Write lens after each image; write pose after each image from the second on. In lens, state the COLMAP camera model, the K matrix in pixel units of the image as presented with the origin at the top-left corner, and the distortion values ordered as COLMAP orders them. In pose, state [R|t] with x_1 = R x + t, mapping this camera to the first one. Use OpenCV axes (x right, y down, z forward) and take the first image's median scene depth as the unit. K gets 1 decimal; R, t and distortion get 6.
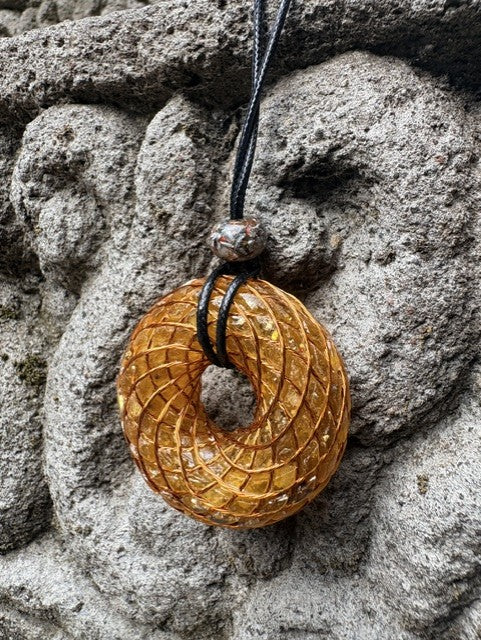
lens RADIAL K [[496.6, 0, 242.4], [0, 496.6, 249.2], [0, 0, 1]] dist [-0.000696, 0.005371]
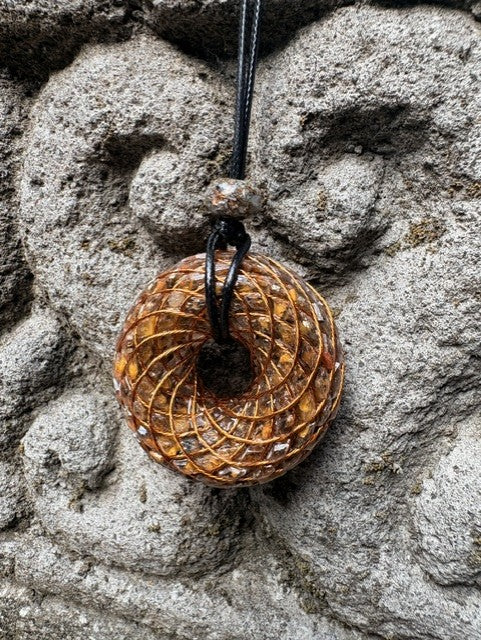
lens RADIAL K [[497.5, 0, 242.4], [0, 497.5, 282.5], [0, 0, 1]] dist [-0.001831, 0.004812]
pose [[0.985583, -0.003949, 0.169146, 0.781791], [-0.016832, 0.992480, 0.121247, 0.053644], [-0.168353, -0.122346, 0.978105, -0.488813]]
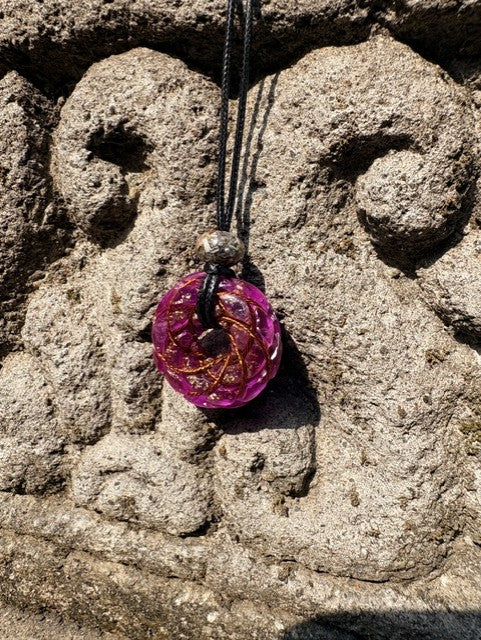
lens RADIAL K [[494.7, 0, 244.0], [0, 494.7, 275.5], [0, 0, 1]] dist [-0.001479, 0.005083]
pose [[0.986757, -0.005462, 0.162112, 0.265398], [-0.012192, 0.994108, 0.107705, 0.060117], [-0.161745, -0.108255, 0.980877, -0.387344]]
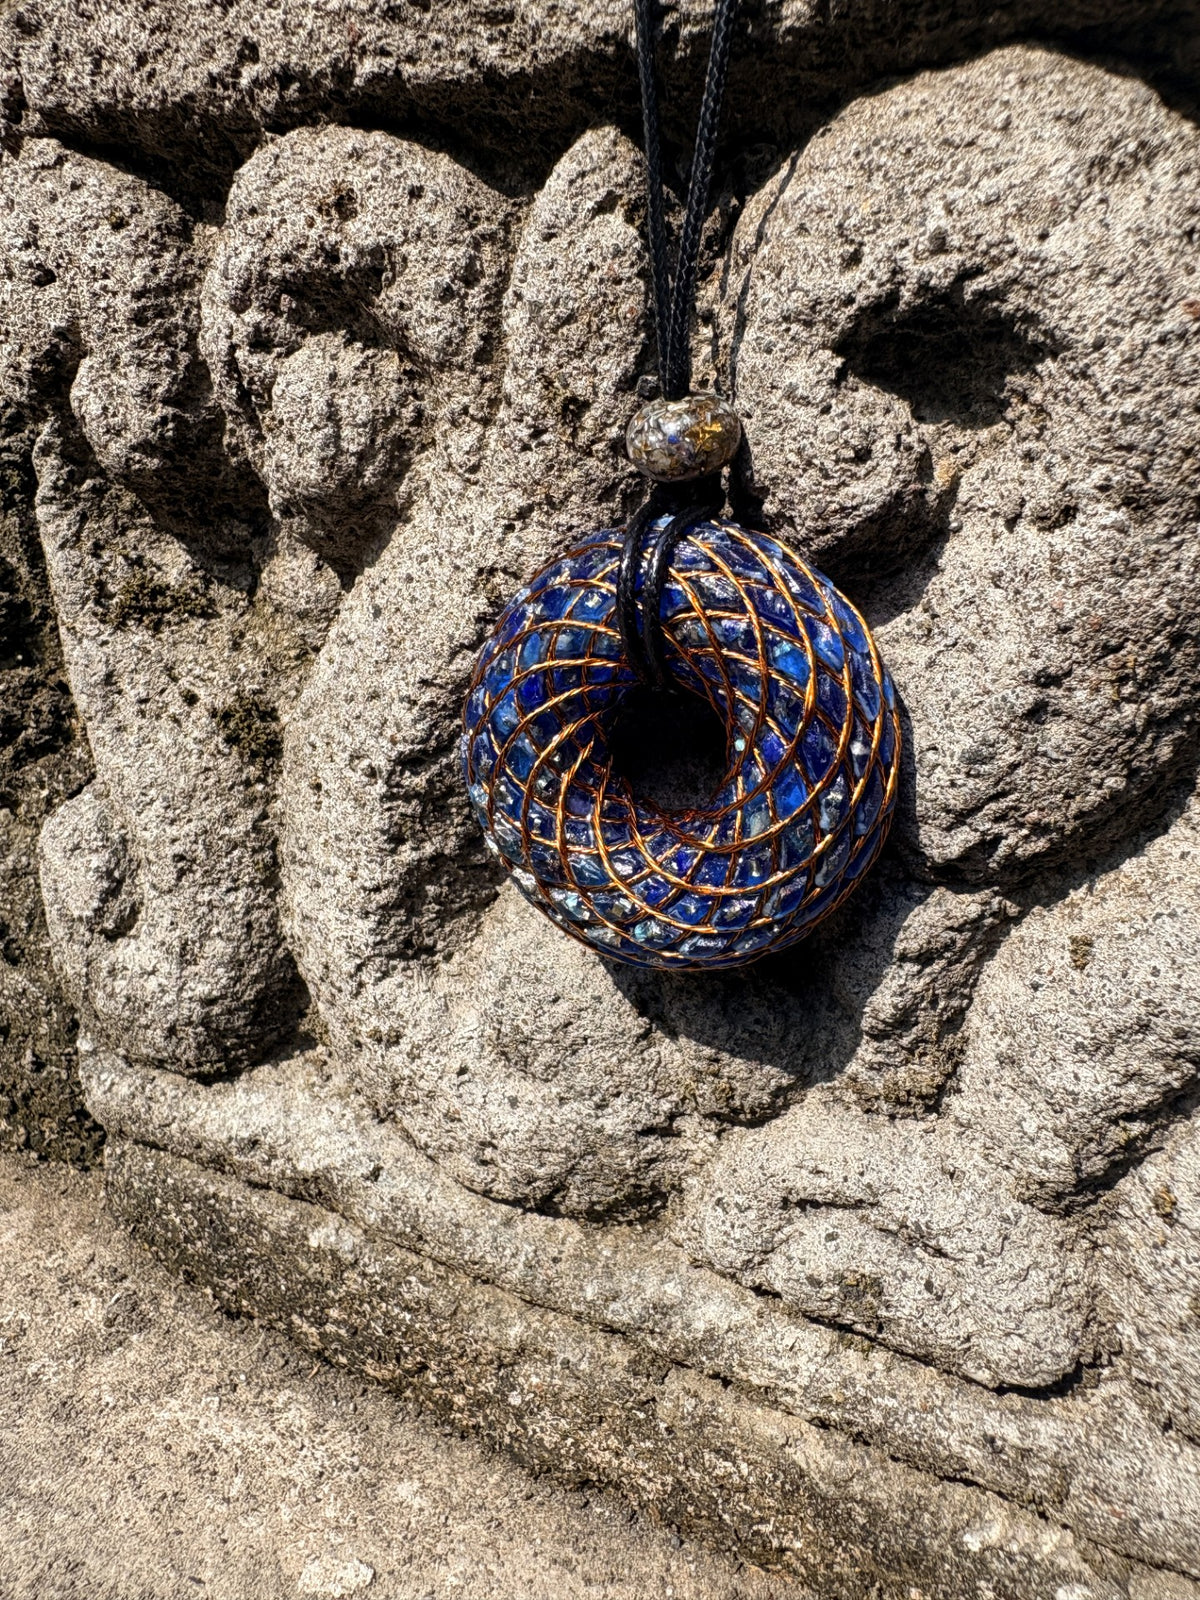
lens RADIAL K [[1236.8, 0, 608.7], [0, 1236.8, 718.6], [0, 0, 1]] dist [0.002362, -0.001112]
pose [[0.999706, 0.023929, 0.003847, -0.135203], [-0.024193, 0.975913, 0.216814, -0.036234], [0.001434, -0.216843, 0.976205, -0.206326]]
